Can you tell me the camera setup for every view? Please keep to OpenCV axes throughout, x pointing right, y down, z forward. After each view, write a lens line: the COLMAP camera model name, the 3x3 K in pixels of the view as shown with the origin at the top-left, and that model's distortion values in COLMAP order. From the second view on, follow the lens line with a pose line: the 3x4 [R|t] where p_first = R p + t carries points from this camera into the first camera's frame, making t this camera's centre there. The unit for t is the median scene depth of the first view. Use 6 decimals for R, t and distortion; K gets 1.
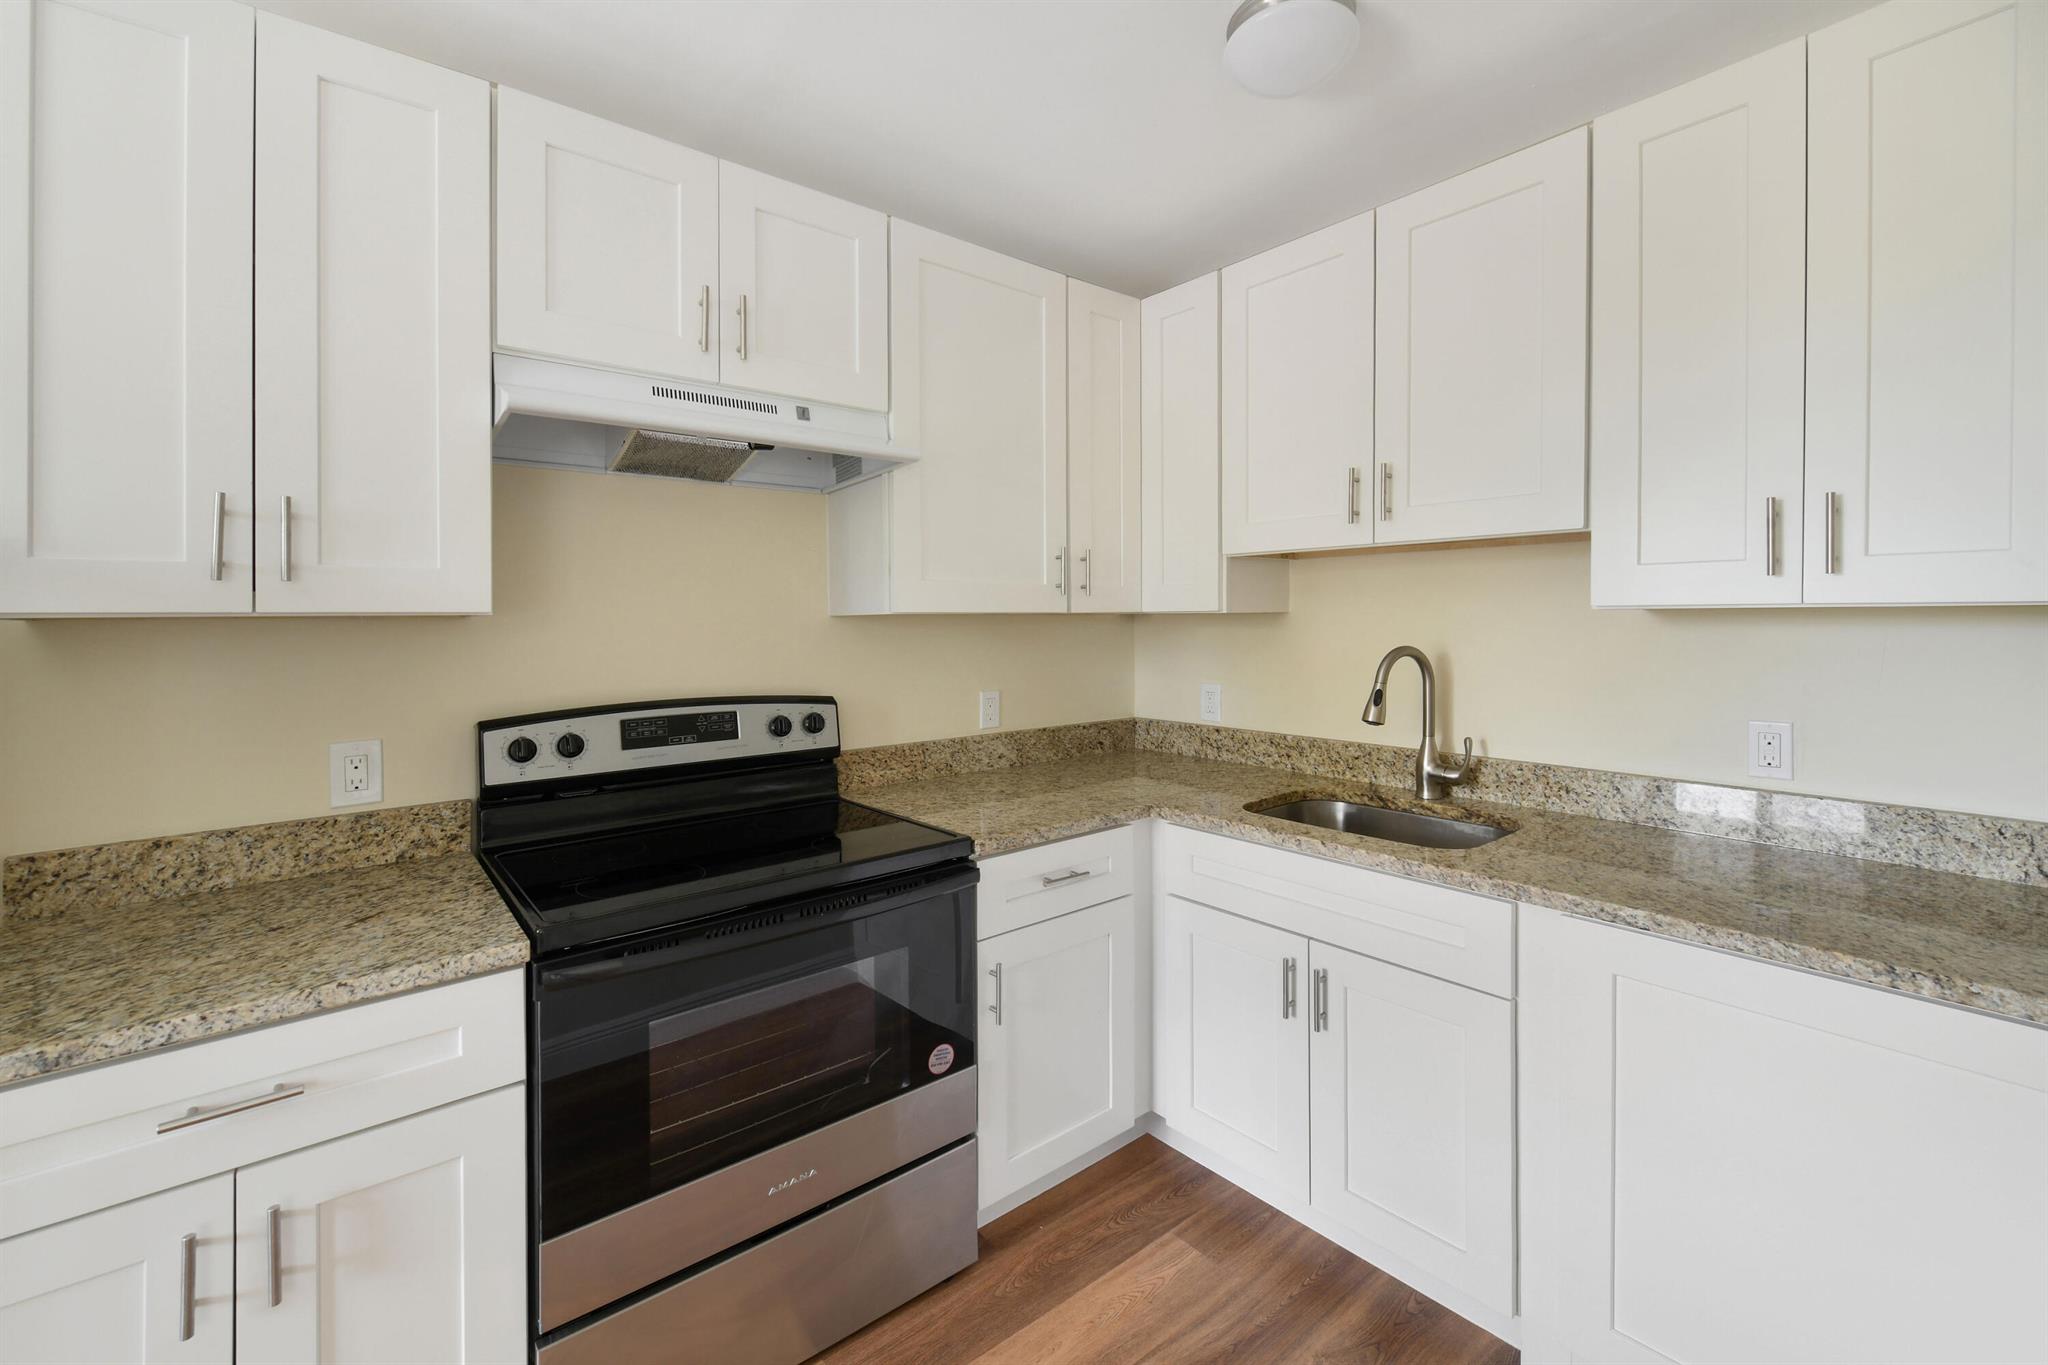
lens RADIAL K [[869.6, 0, 1017.9], [0, 869.6, 671.9], [0, 0, 1]] dist [-0.009701, -0.003170]
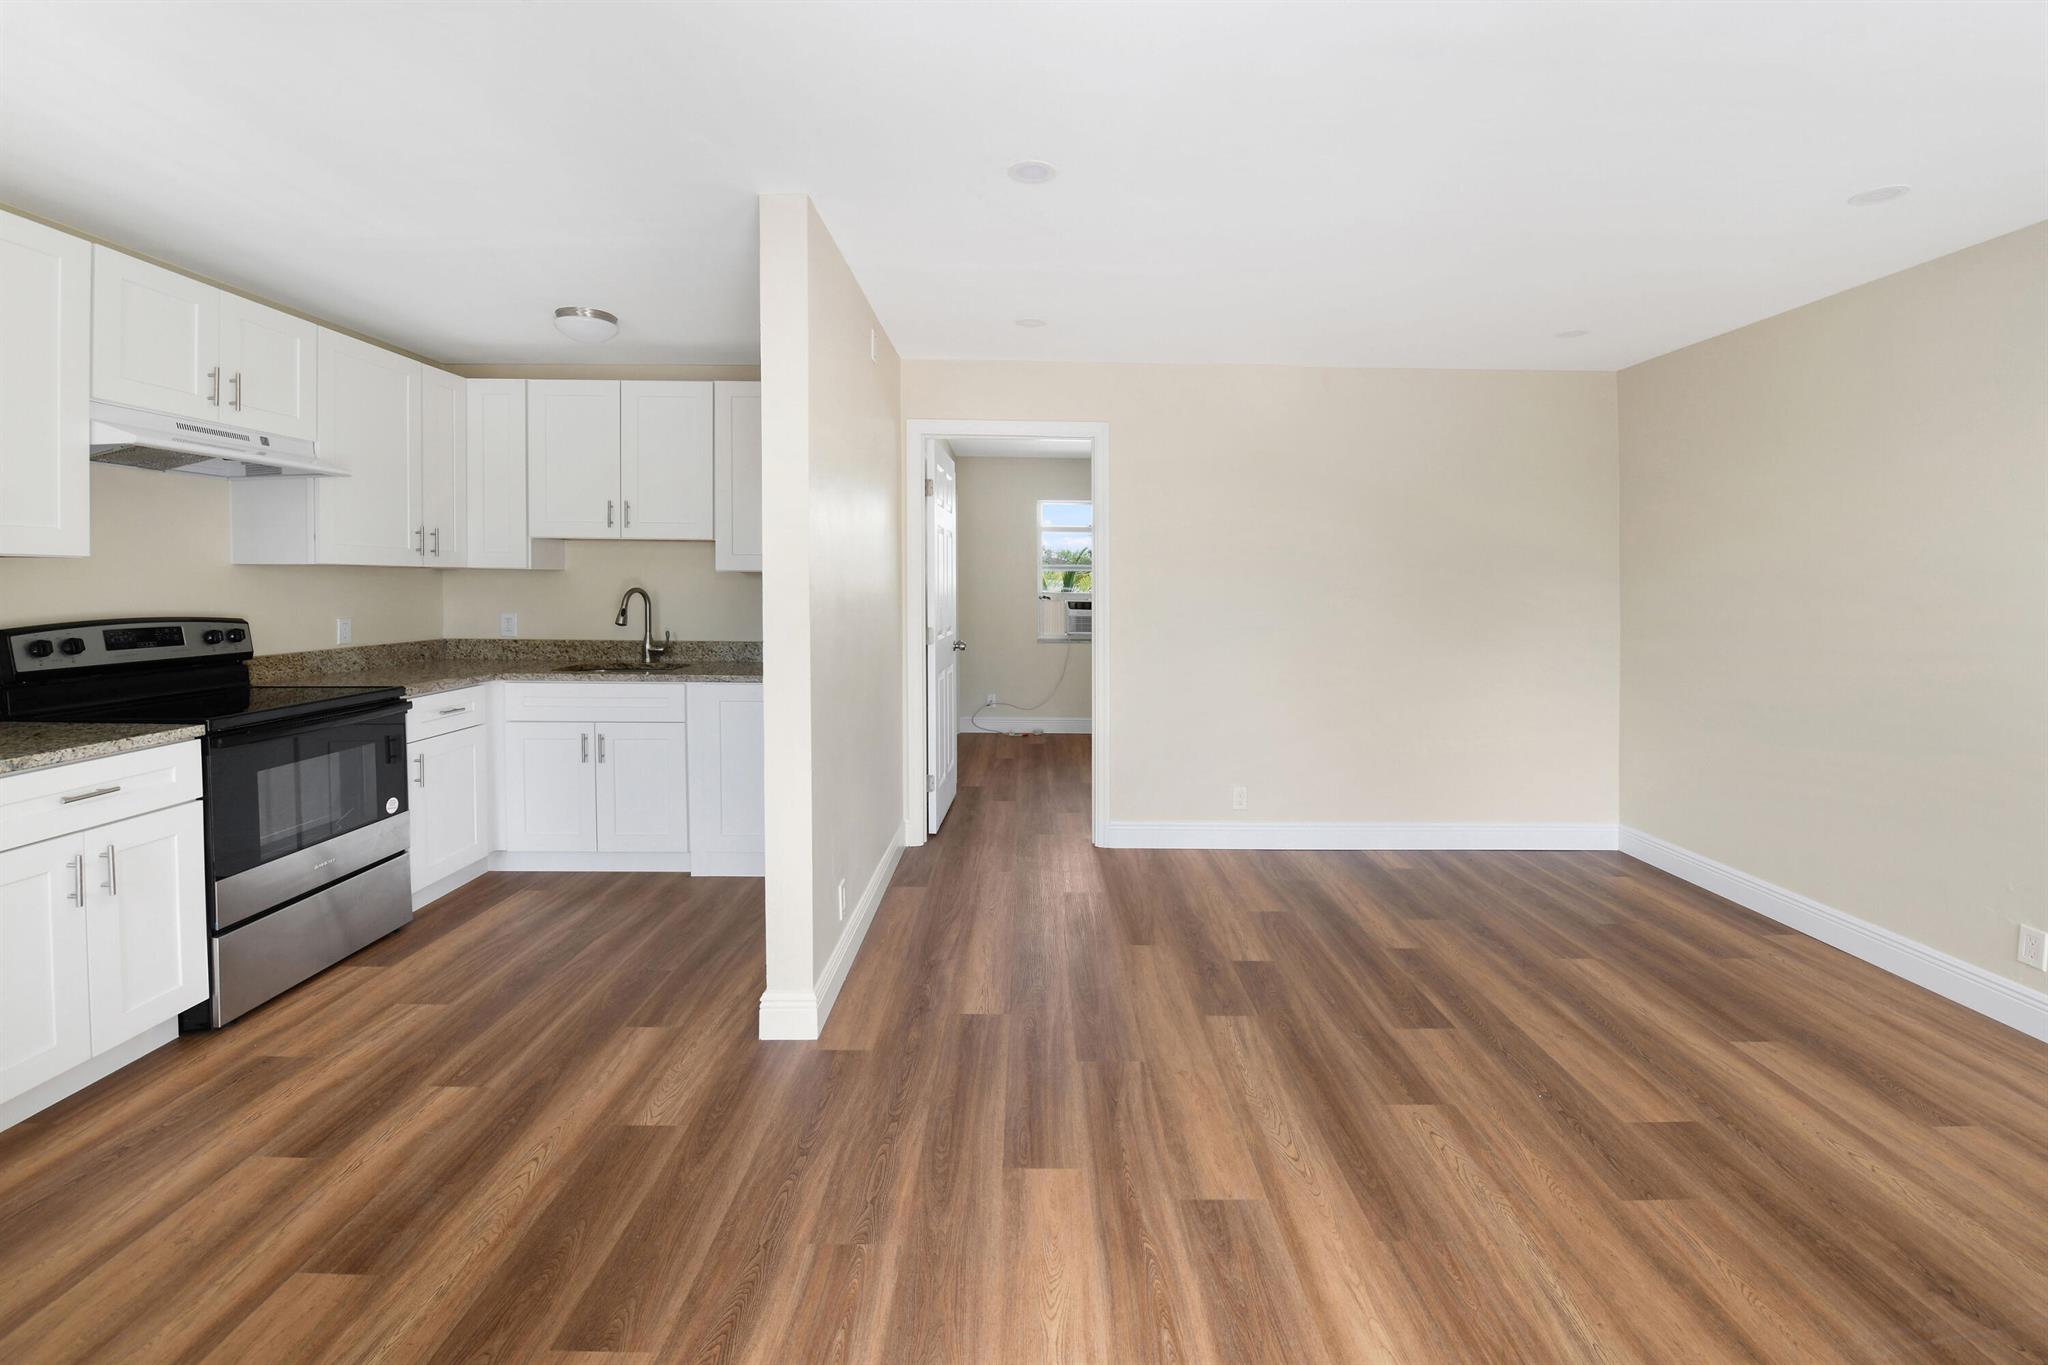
lens RADIAL K [[869.6, 0, 1085.3], [0, 869.6, 601.7], [0, 0, 1]] dist [-0.009701, -0.003170]
pose [[0.599750, -0.001978, 0.800185, -0.635570], [0.032496, 0.999232, -0.021886, 0.094556], [-0.799527, 0.039129, 0.599354, -1.231942]]
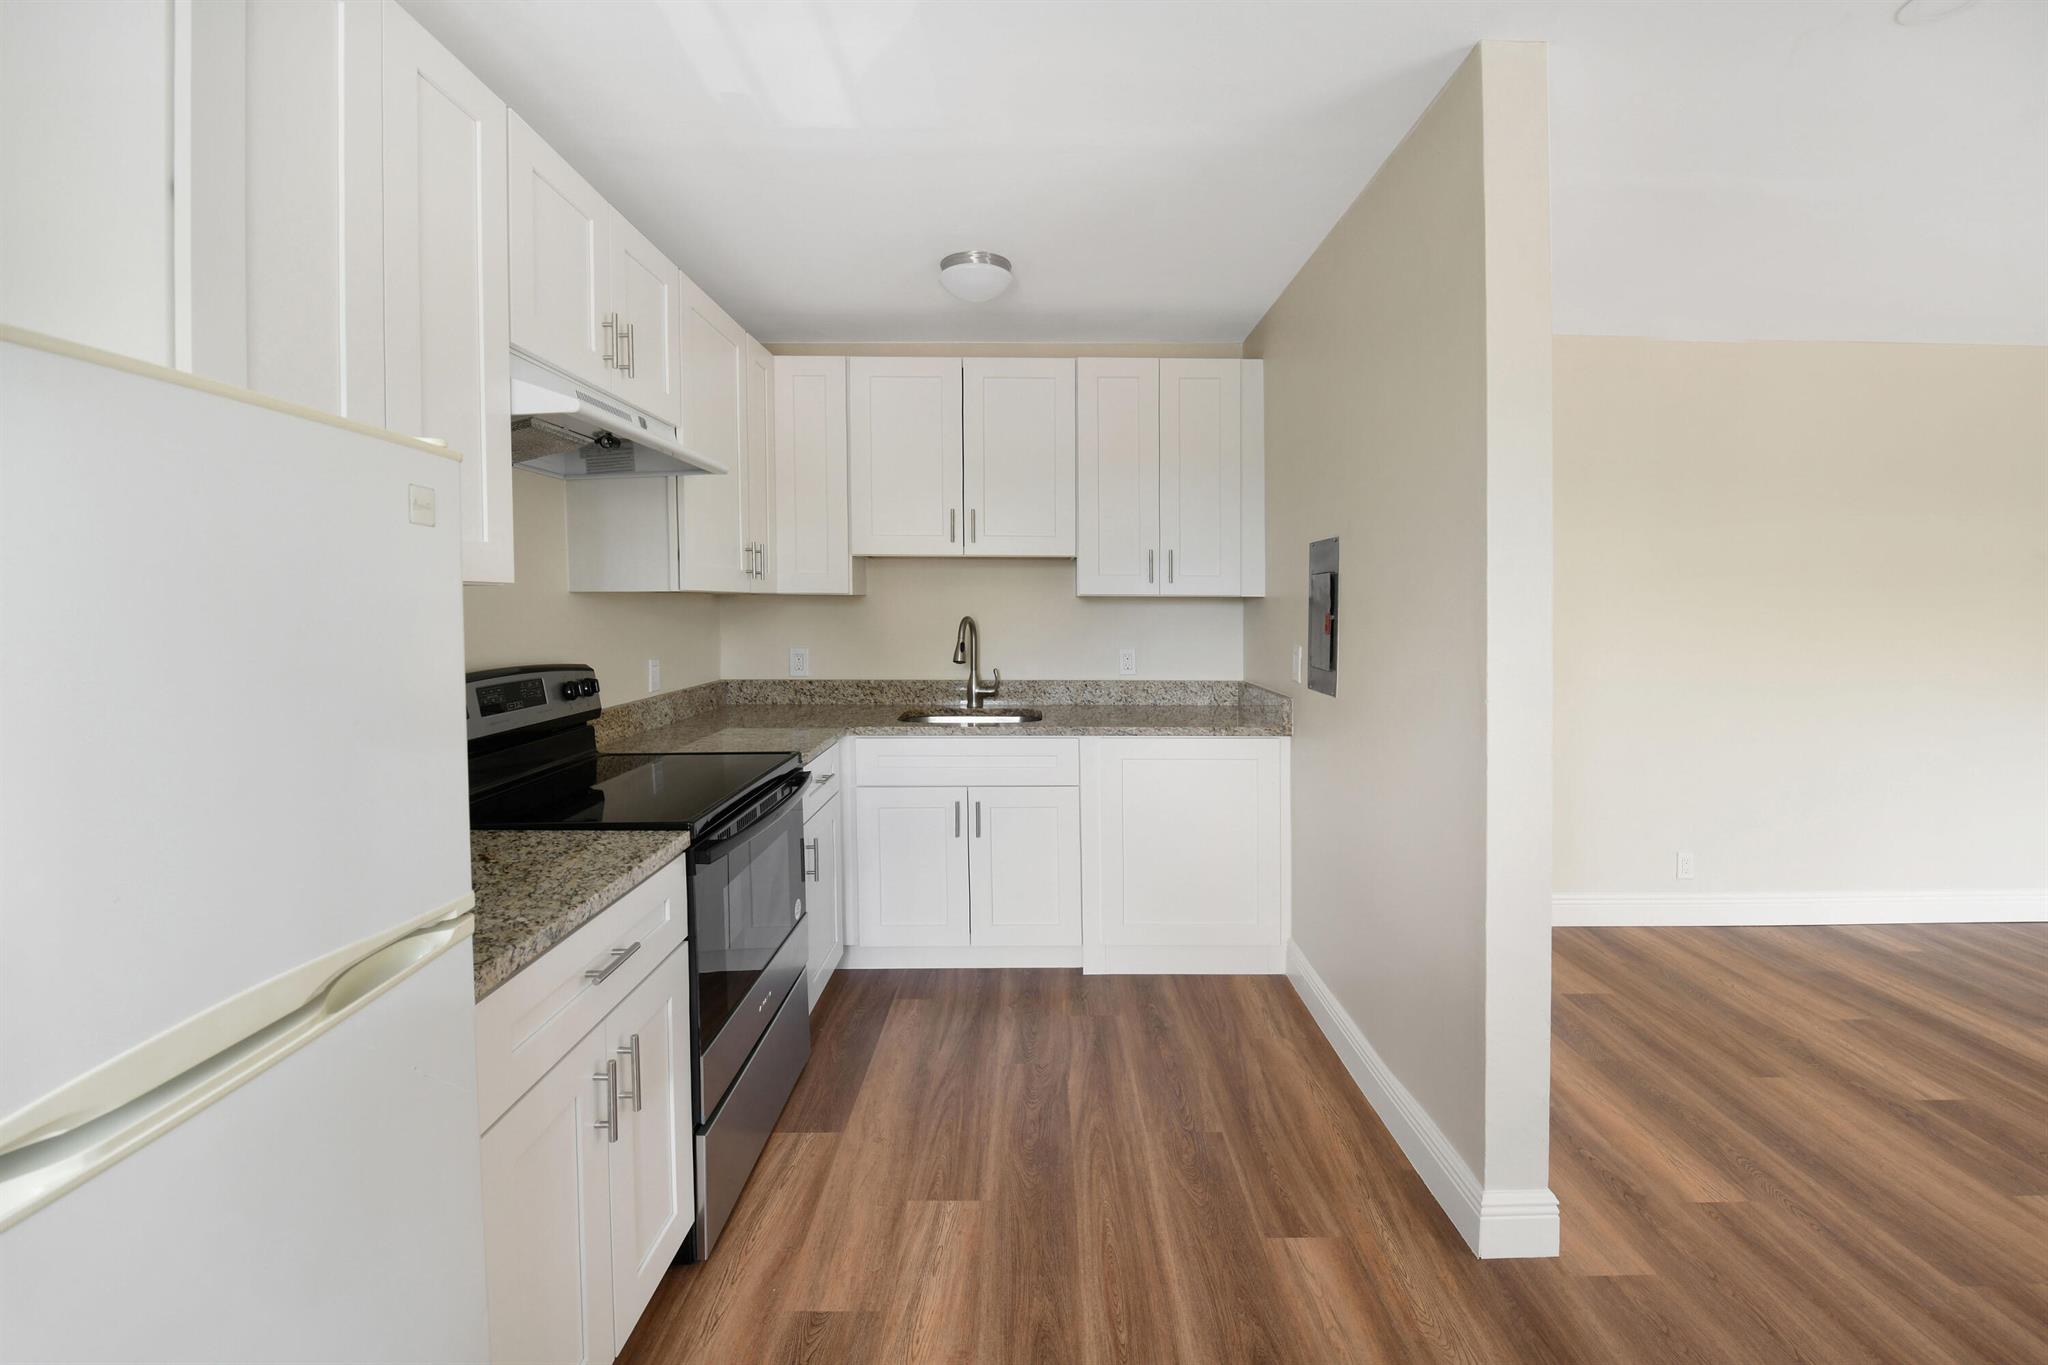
lens RADIAL K [[869.6, 0, 1071.1], [0, 869.6, 648.1], [0, 0, 1]] dist [-0.009701, -0.003170]
pose [[0.609681, -0.031342, 0.792027, -0.867938], [0.041406, 0.999113, 0.007664, 0.030460], [-0.791564, 0.028123, 0.610438, -0.202915]]
